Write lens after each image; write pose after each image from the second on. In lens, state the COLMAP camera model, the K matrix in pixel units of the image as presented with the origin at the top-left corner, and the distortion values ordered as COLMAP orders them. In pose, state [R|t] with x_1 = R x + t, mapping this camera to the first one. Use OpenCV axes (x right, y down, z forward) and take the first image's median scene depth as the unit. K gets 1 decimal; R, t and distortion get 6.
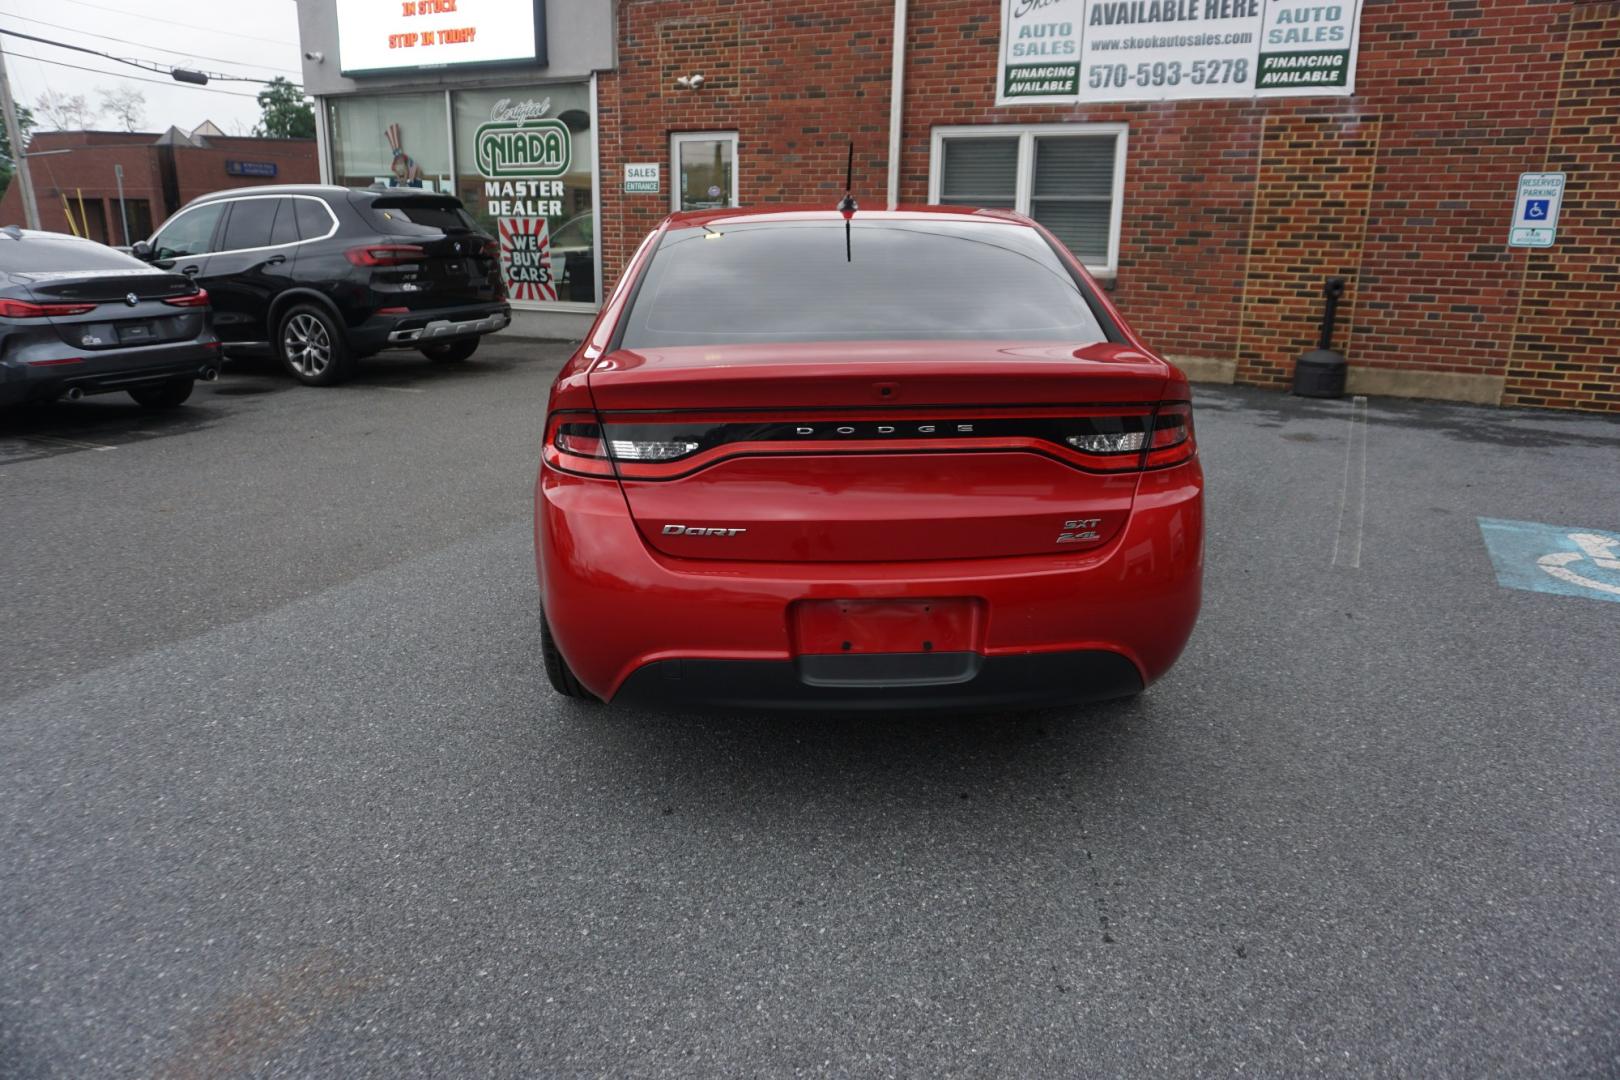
lens RADIAL K [[1087.9, 0, 803.8], [0, 1087.9, 531.2], [0, 0, 1]] dist [-0.044609, 0.030078]
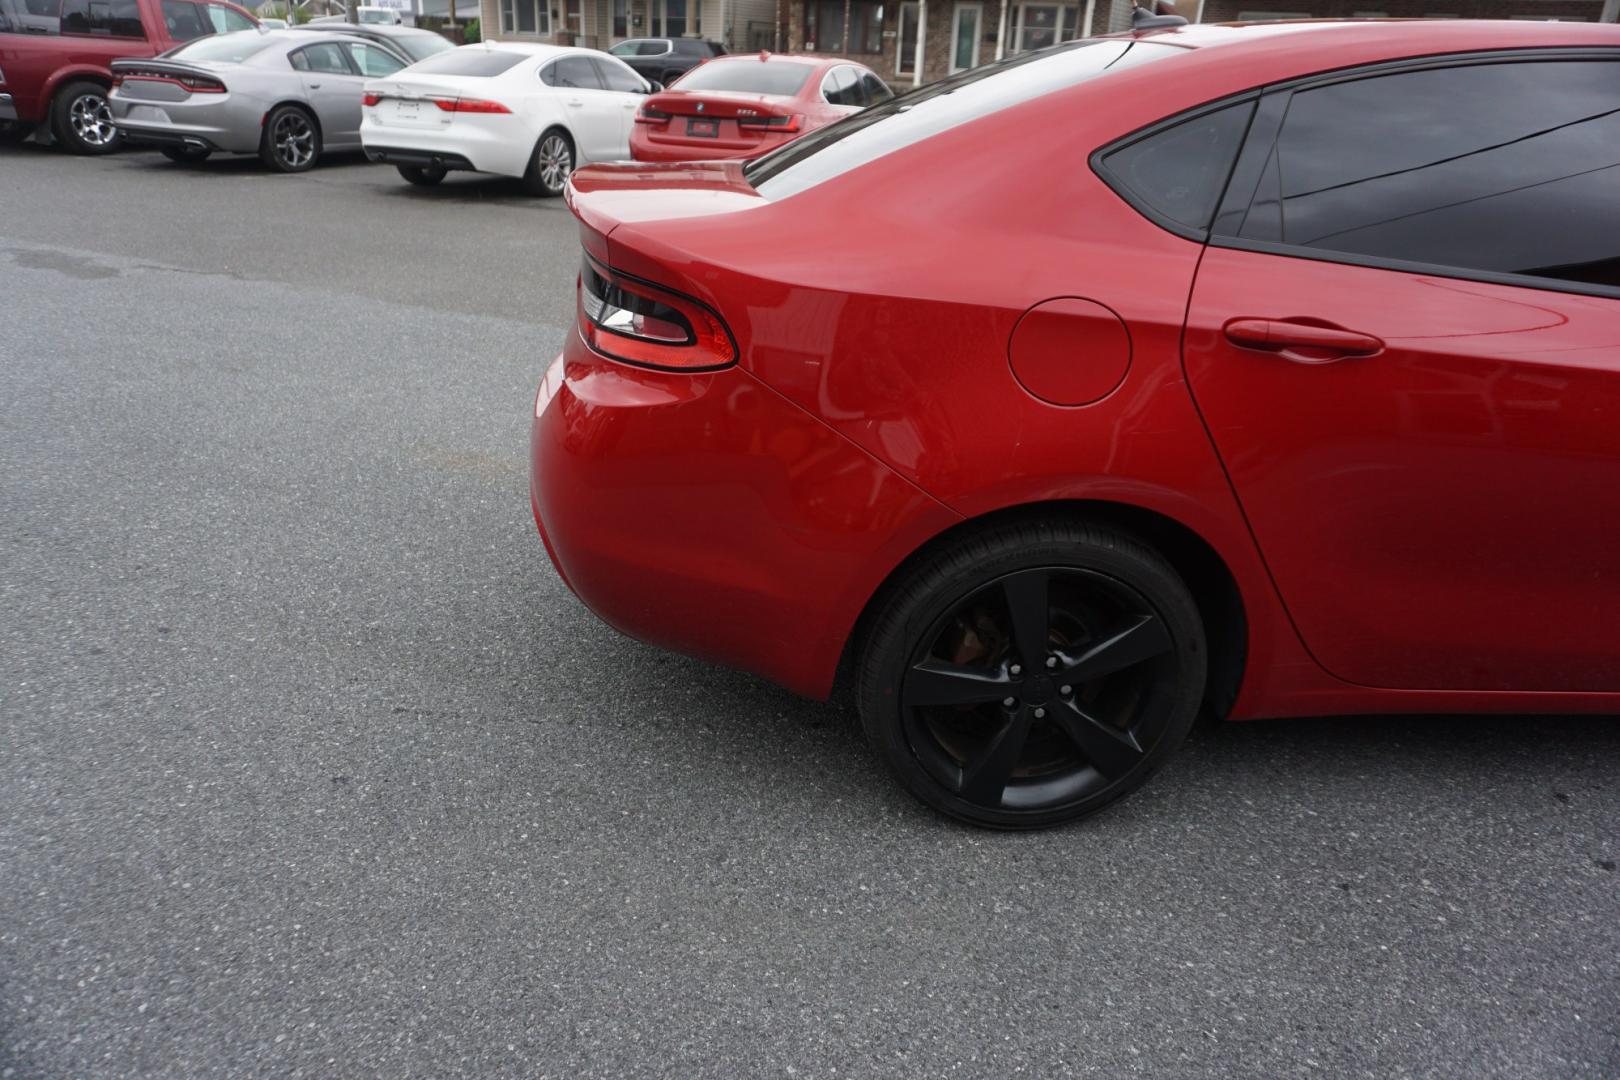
lens RADIAL K [[1087.9, 0, 808.9], [0, 1087.9, 535.9], [0, 0, 1]] dist [-0.044609, 0.030078]
pose [[0.037543, 0.400941, -0.915334, 0.284400], [-0.299375, 0.878421, 0.372493, -0.071669], [0.953397, 0.260043, 0.153010, 0.272586]]
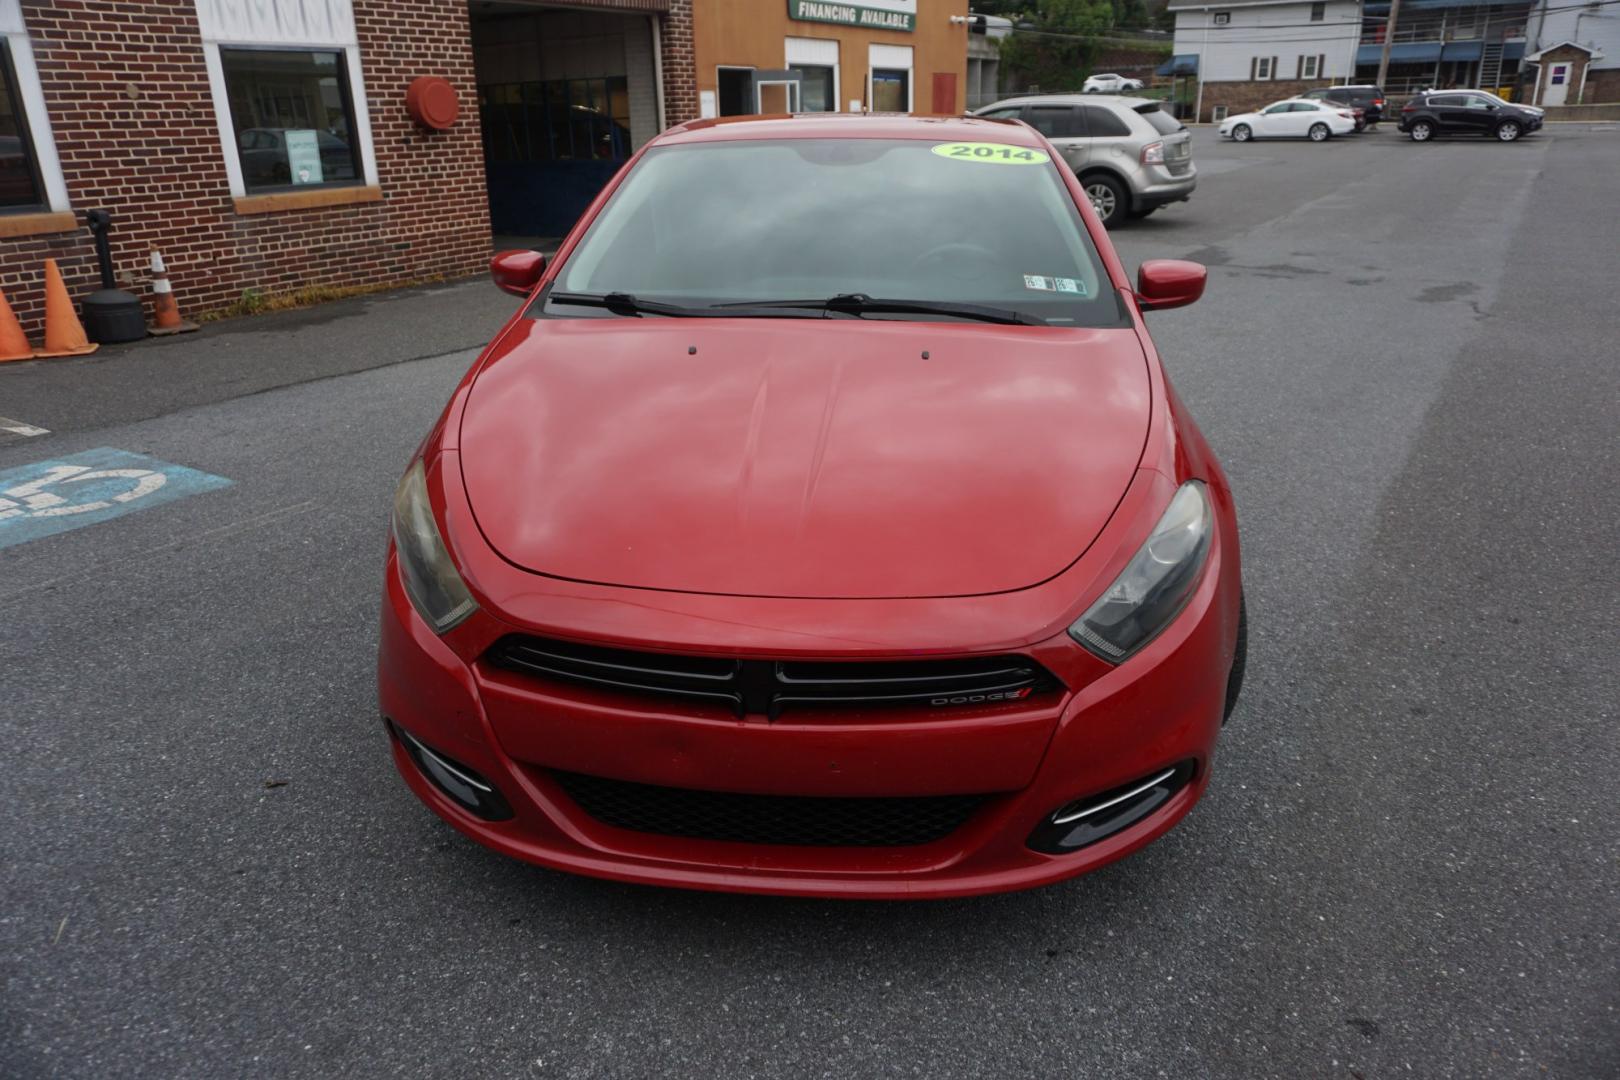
lens RADIAL K [[1087.9, 0, 807.0], [0, 1087.9, 526.9], [0, 0, 1]] dist [-0.044609, 0.030078]
pose [[-0.992662, -0.030116, 0.117114, -0.021888], [0.044402, 0.810067, 0.584654, -0.239695], [-0.112478, 0.585564, -0.802785, 0.841555]]
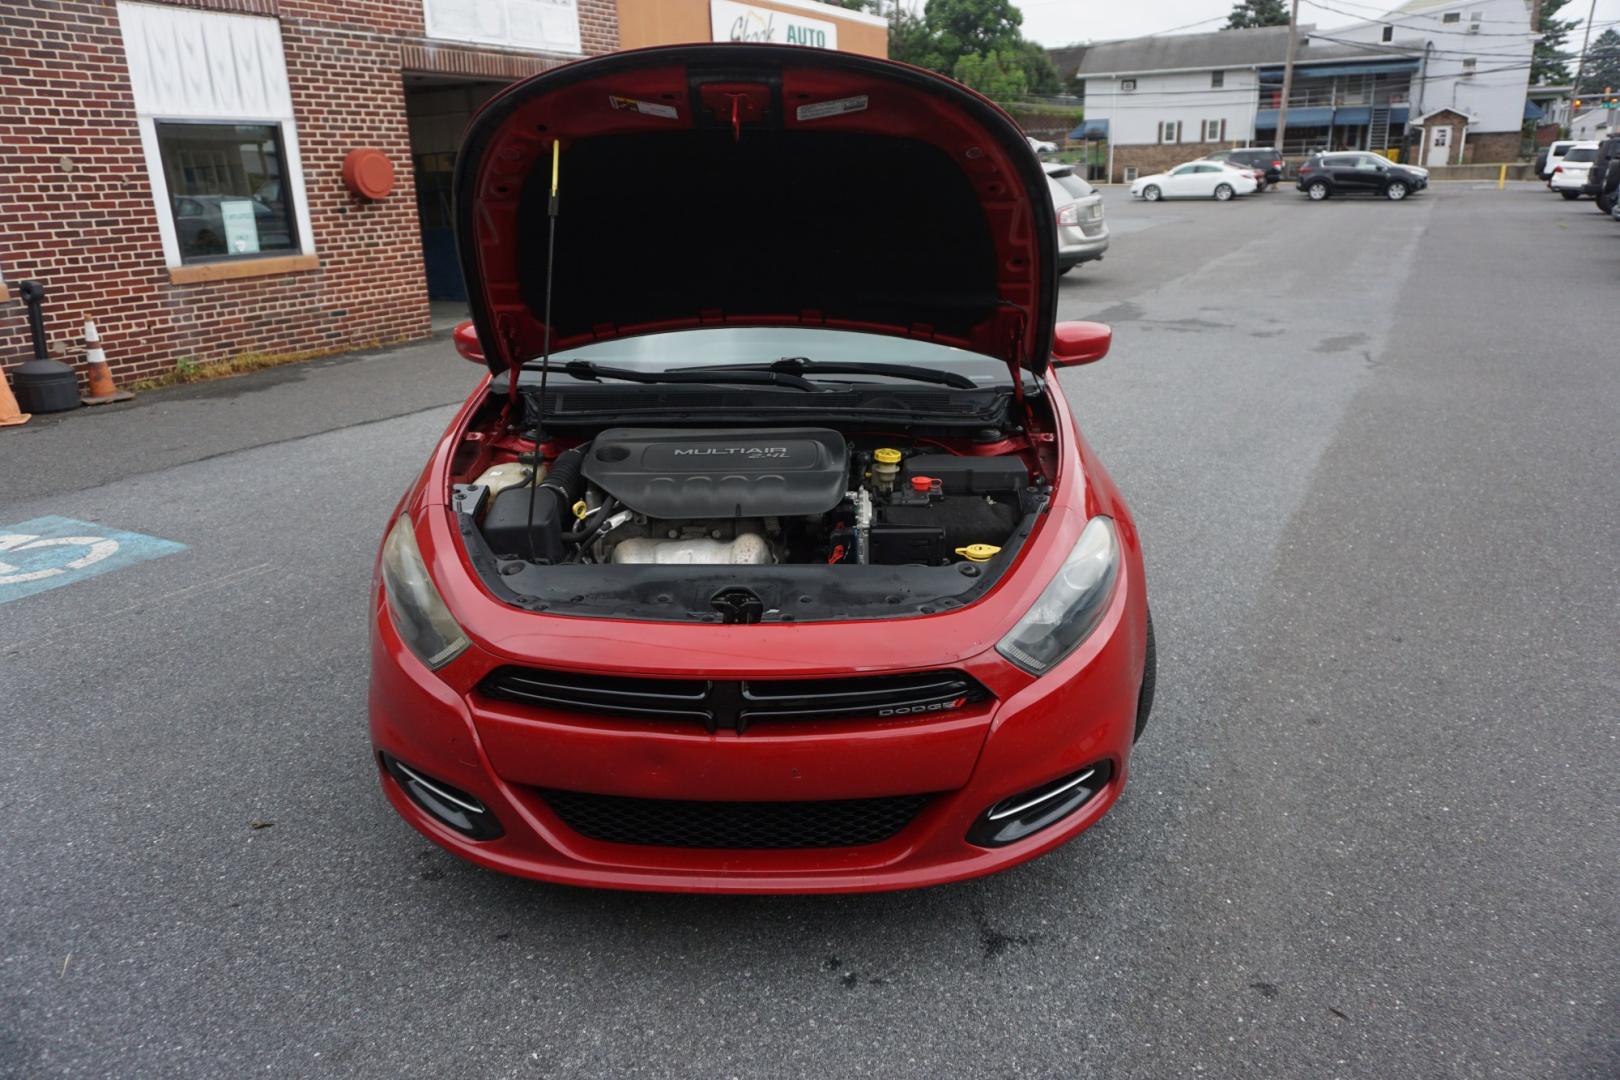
lens RADIAL K [[1087.9, 0, 806.7], [0, 1087.9, 528.7], [0, 0, 1]] dist [-0.044609, 0.030078]
pose [[-0.998339, 0.000257, 0.057606, -0.020407], [0.031688, 0.837556, 0.545432, -0.251642], [-0.048108, 0.546352, -0.836173, 0.865084]]
